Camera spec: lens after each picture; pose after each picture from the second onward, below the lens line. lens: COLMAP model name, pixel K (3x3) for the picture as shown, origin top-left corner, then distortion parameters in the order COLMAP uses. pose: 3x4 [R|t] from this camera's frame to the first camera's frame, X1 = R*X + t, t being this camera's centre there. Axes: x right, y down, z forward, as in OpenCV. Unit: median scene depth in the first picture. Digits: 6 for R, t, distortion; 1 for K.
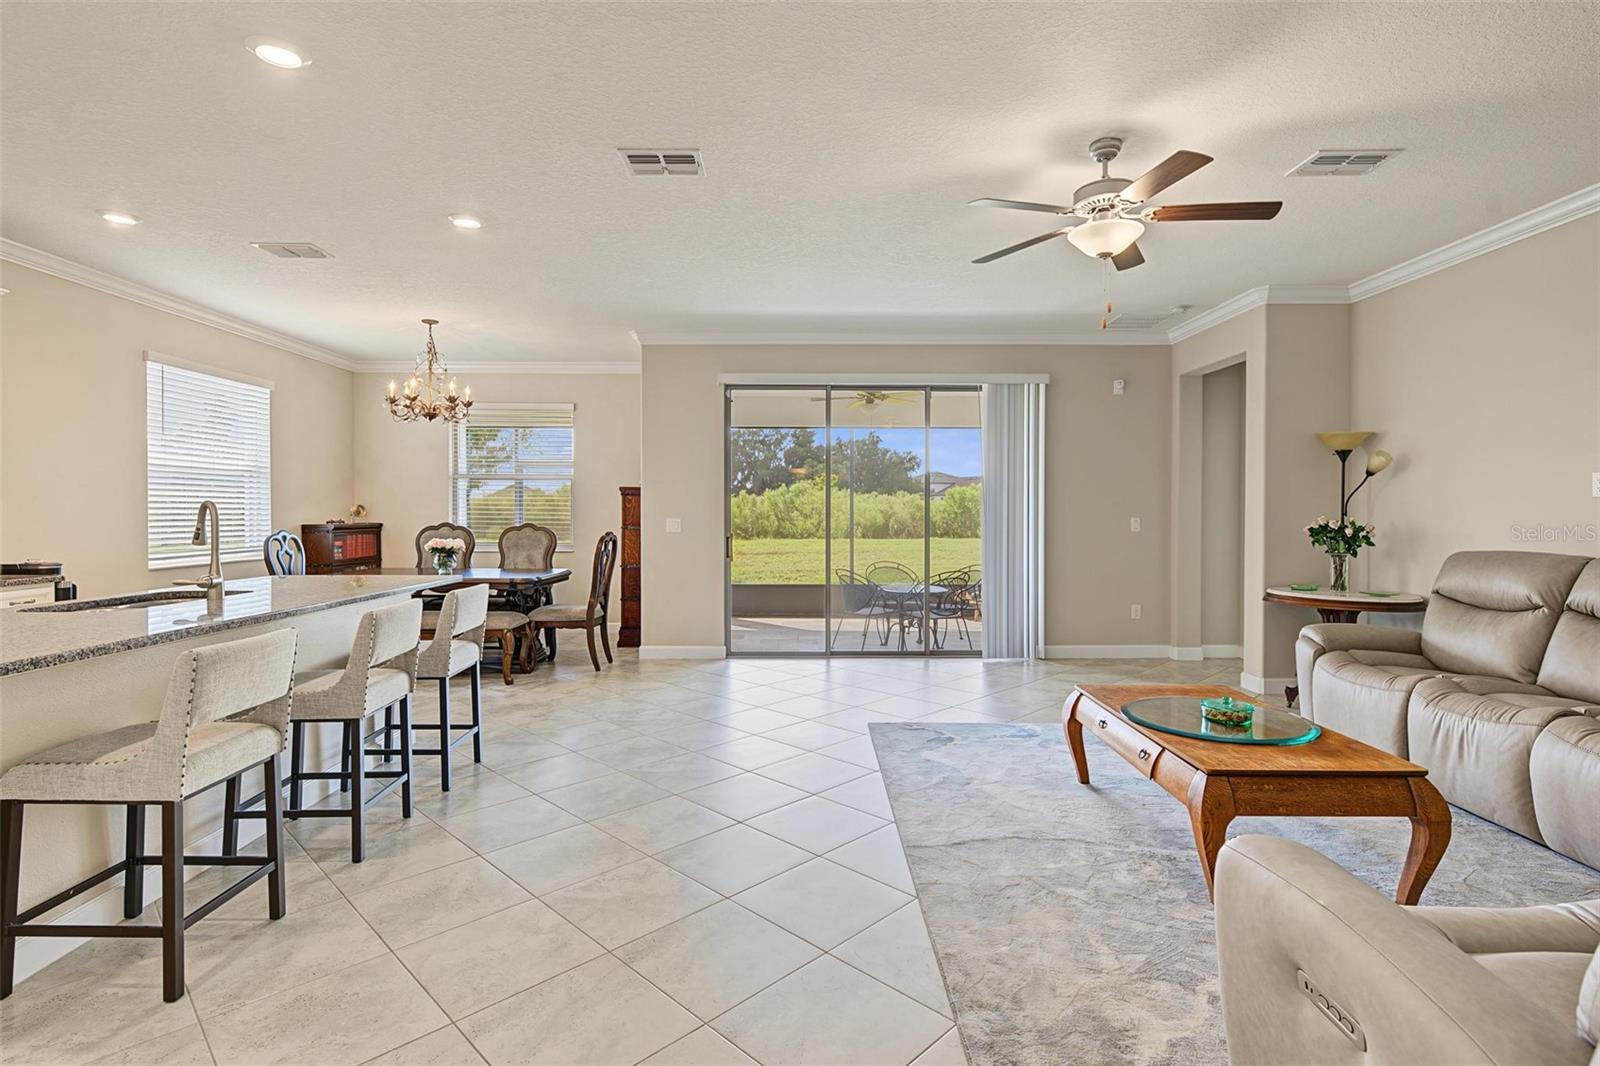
lens RADIAL K [[781.7, 0, 790.5], [0, 781.7, 518.6], [0, 0, 1]] dist [0.004250, -0.001976]
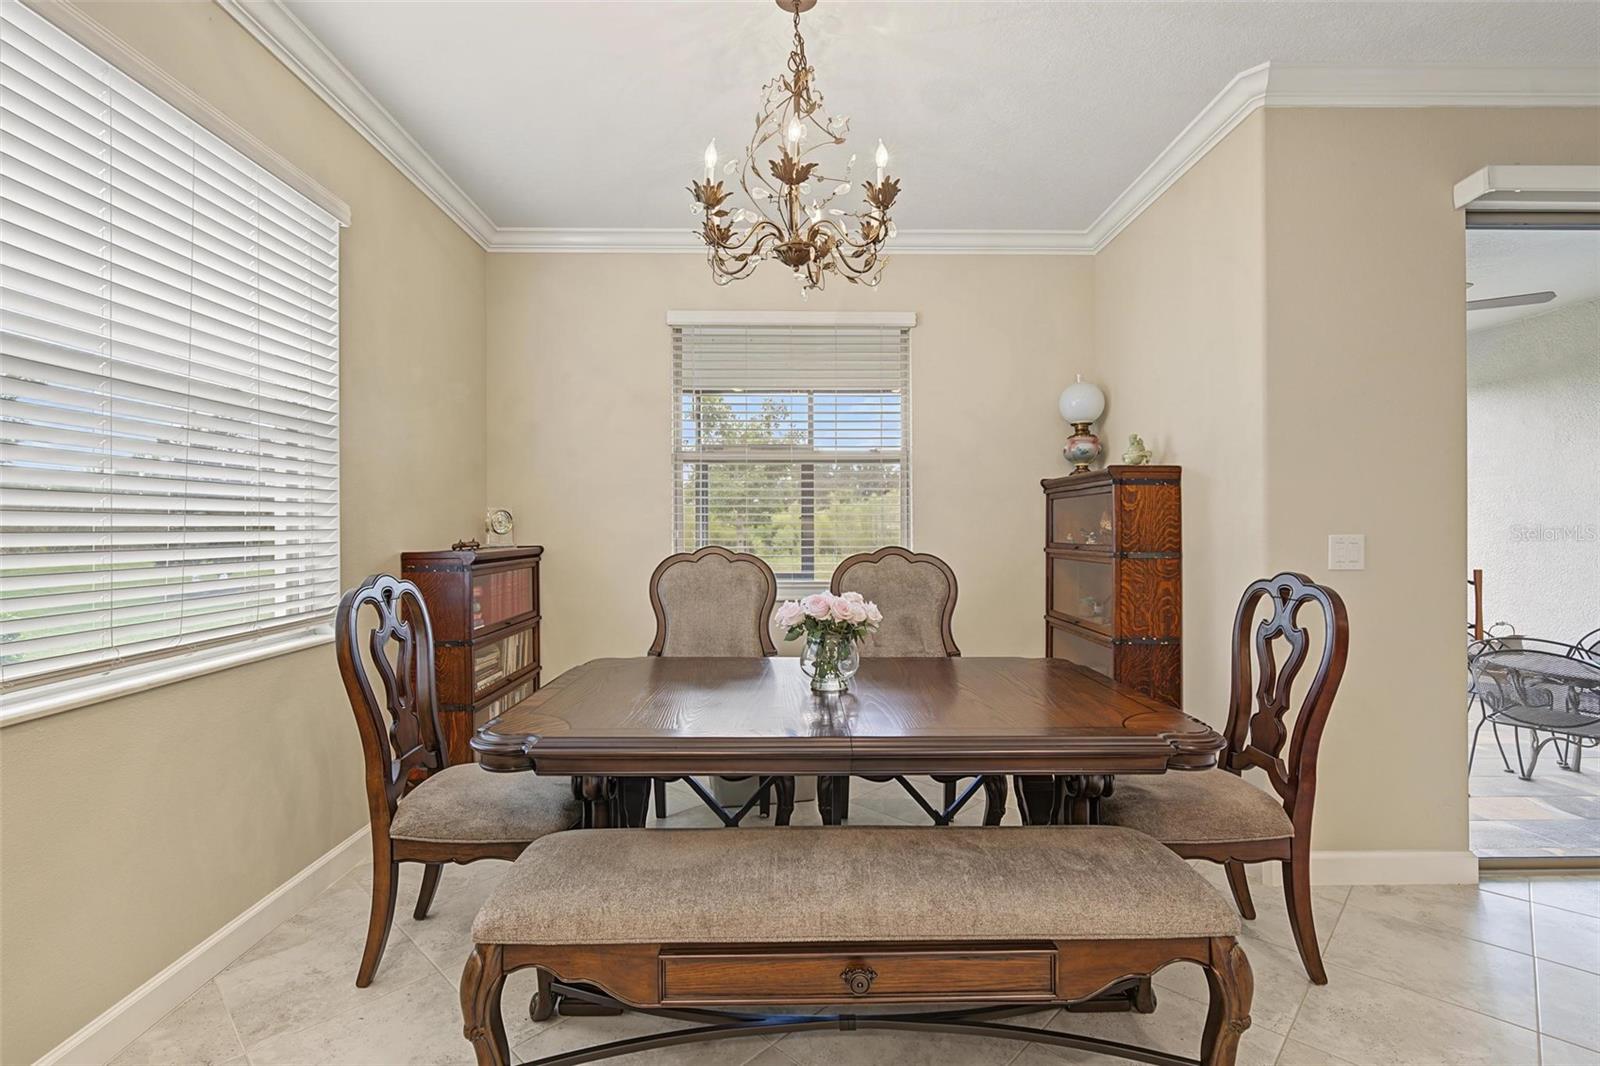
lens RADIAL K [[727.4, 0, 792.0], [0, 727.4, 525.2], [0, 0, 1]] dist [-0.003763, -0.000409]
pose [[0.999805, -0.003100, 0.019499, -0.511550], [0.003292, 0.999947, -0.009779, -0.003722], [-0.019467, 0.009841, 0.999762, 0.724311]]
